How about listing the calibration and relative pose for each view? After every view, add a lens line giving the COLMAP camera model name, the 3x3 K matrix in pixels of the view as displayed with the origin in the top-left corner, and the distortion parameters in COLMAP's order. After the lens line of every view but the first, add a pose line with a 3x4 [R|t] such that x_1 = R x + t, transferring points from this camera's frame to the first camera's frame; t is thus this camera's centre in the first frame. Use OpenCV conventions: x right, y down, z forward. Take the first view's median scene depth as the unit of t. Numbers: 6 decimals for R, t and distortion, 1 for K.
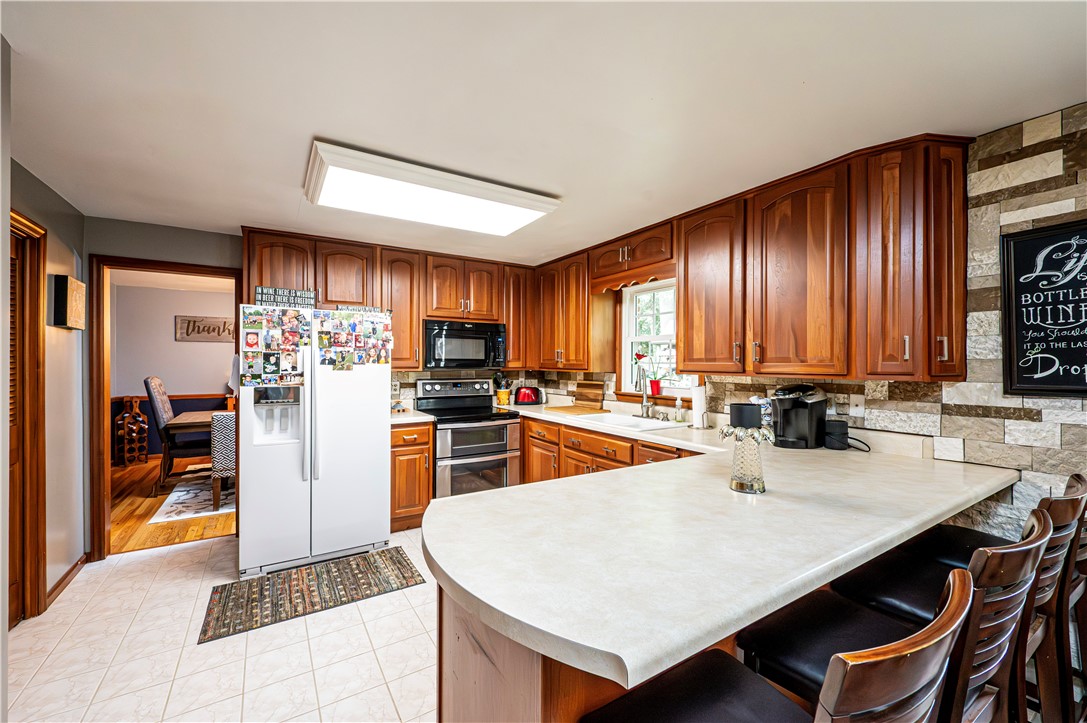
lens RADIAL K [[432.4, 0, 546.0], [0, 432.4, 364.5], [0, 0, 1]] dist [-0.001438, -0.000235]
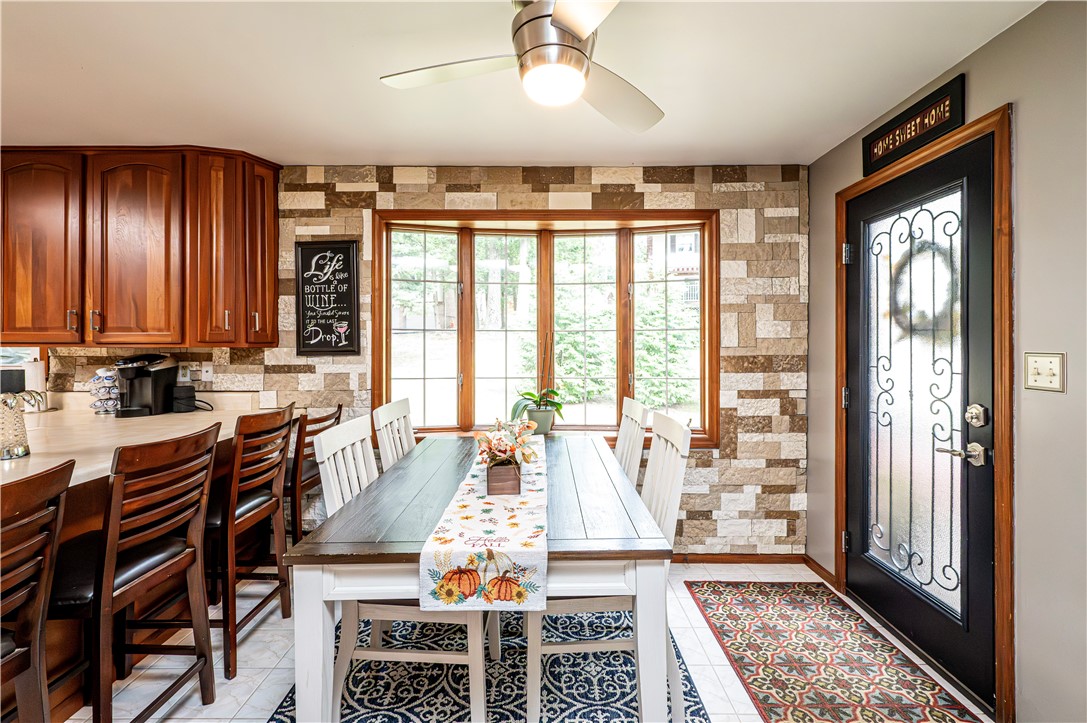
lens RADIAL K [[481.2, 0, 544.4], [0, 481.2, 343.3], [0, 0, 1]] dist [-0.000791, -0.000026]
pose [[0.544383, -0.001717, 0.838835, 0.115091], [0.004368, 0.999990, -0.000788, 0.020641], [-0.838825, 0.004093, 0.544385, -0.321840]]
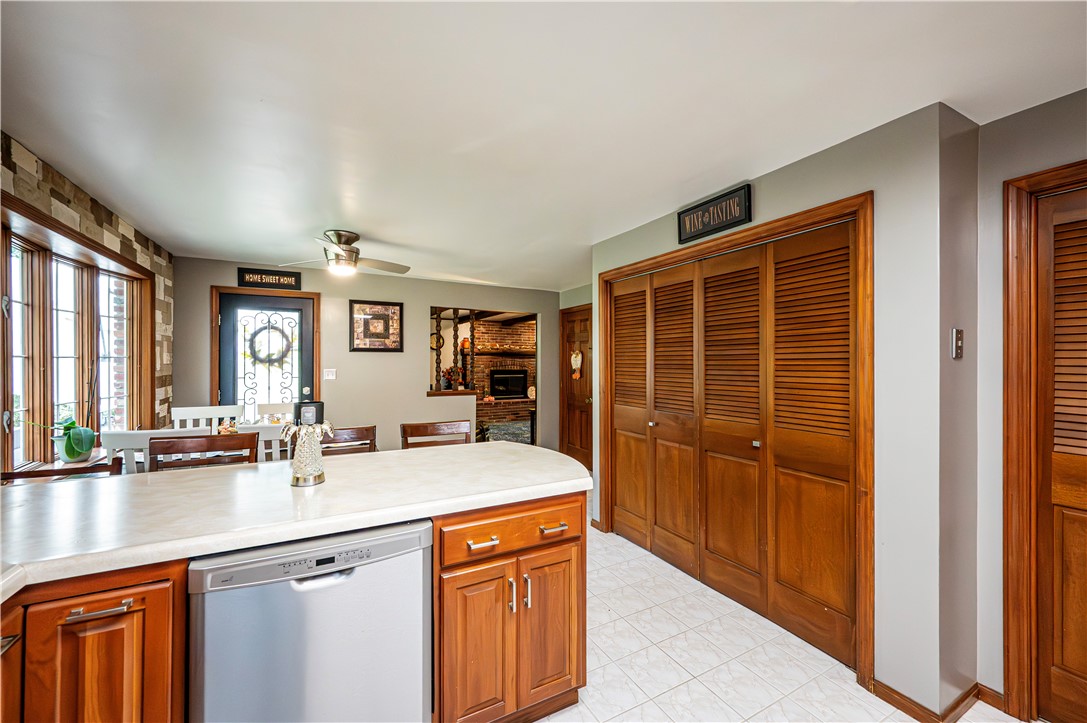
lens RADIAL K [[428.0, 0, 548.2], [0, 428.0, 360.7], [0, 0, 1]] dist [0.000009, 0.000074]
pose [[-0.996774, -0.005931, 0.080035, -0.109536], [-0.006132, 0.999979, -0.002273, -0.001444], [-0.080020, -0.002757, -0.996789, 1.044741]]
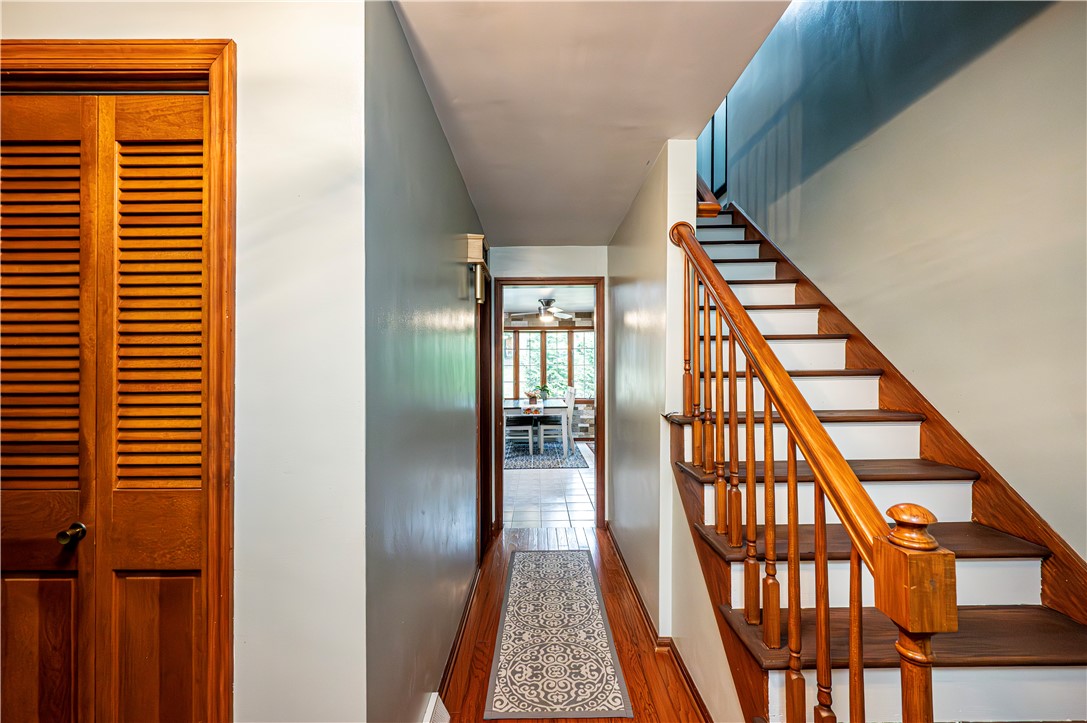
lens RADIAL K [[437.3, 0, 542.7], [0, 437.3, 363.0], [0, 0, 1]] dist [-0.000395, -0.000191]
pose [[0.536057, 0.010525, 0.844116, -1.366022], [0.007515, 0.999823, -0.017239, 0.023337], [-0.844148, 0.015585, 0.535883, -1.247483]]
